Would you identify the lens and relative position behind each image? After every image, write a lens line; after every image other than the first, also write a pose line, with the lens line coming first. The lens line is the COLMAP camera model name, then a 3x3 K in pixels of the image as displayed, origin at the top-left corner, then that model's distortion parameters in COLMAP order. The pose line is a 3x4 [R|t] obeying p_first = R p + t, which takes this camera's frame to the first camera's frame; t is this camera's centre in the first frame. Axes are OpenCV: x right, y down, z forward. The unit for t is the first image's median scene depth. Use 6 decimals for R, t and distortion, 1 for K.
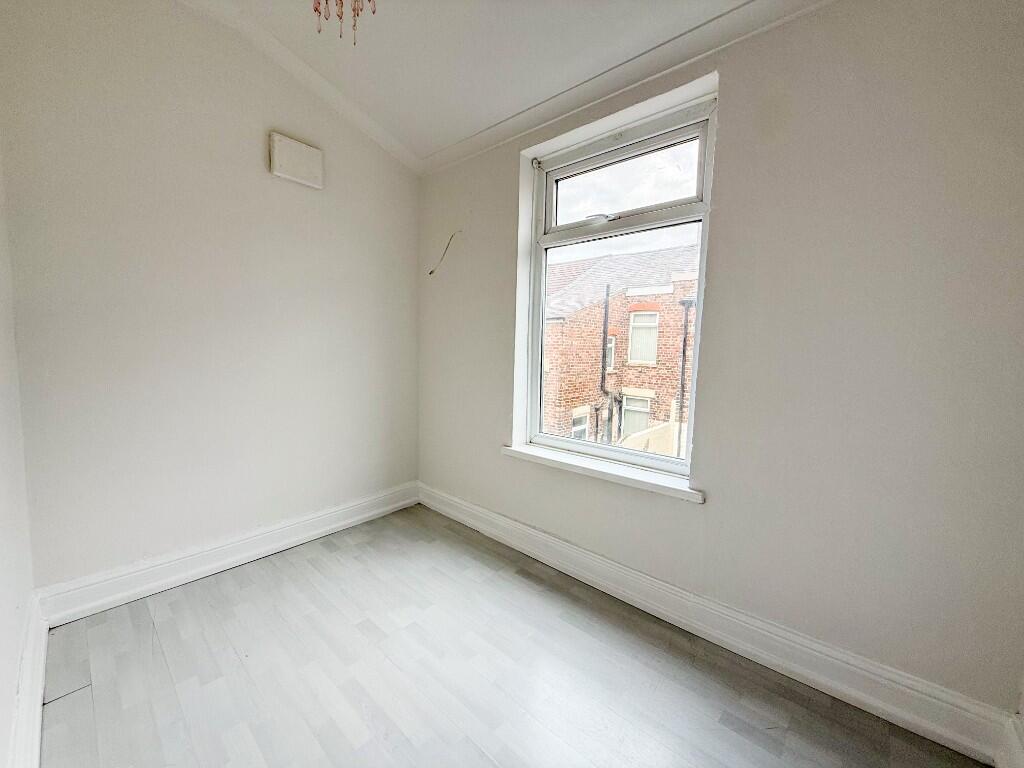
lens RADIAL K [[407.7, 0, 507.4], [0, 407.7, 386.4], [0, 0, 1]] dist [0.000365, 0.000252]
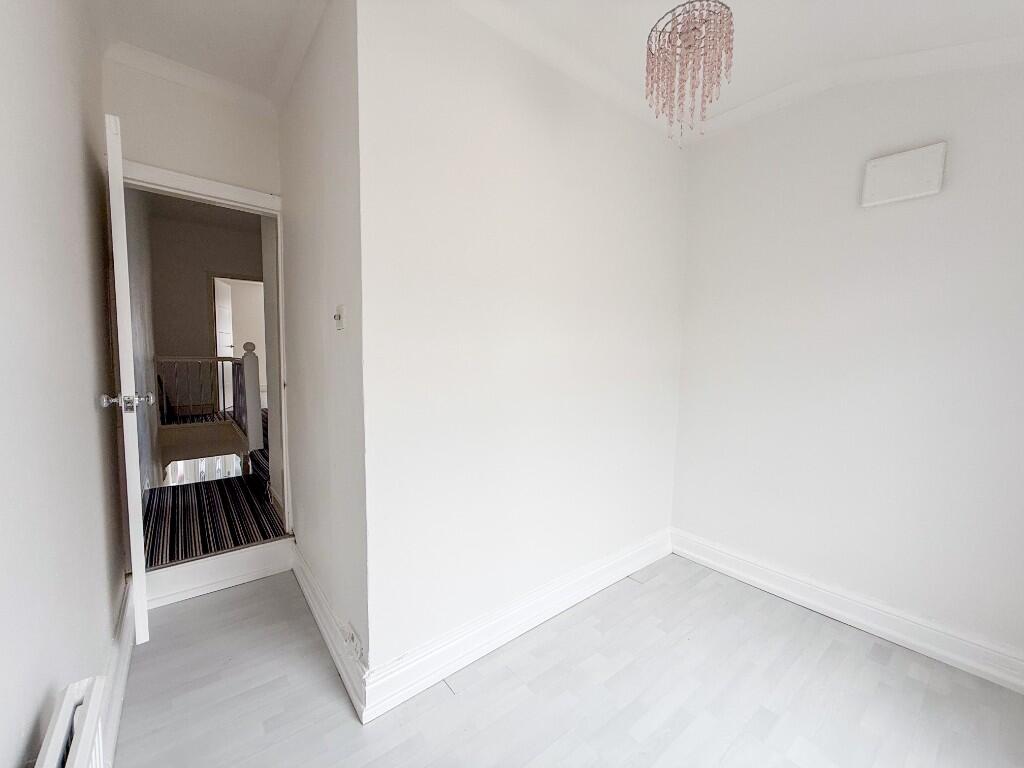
lens RADIAL K [[407.7, 0, 508.1], [0, 407.7, 384.5], [0, 0, 1]] dist [0.000365, 0.000252]
pose [[-0.141963, 0.049990, -0.988609, 0.446477], [-0.128368, 0.989361, 0.068461, -0.084000], [0.981513, 0.136625, -0.134036, 0.376803]]
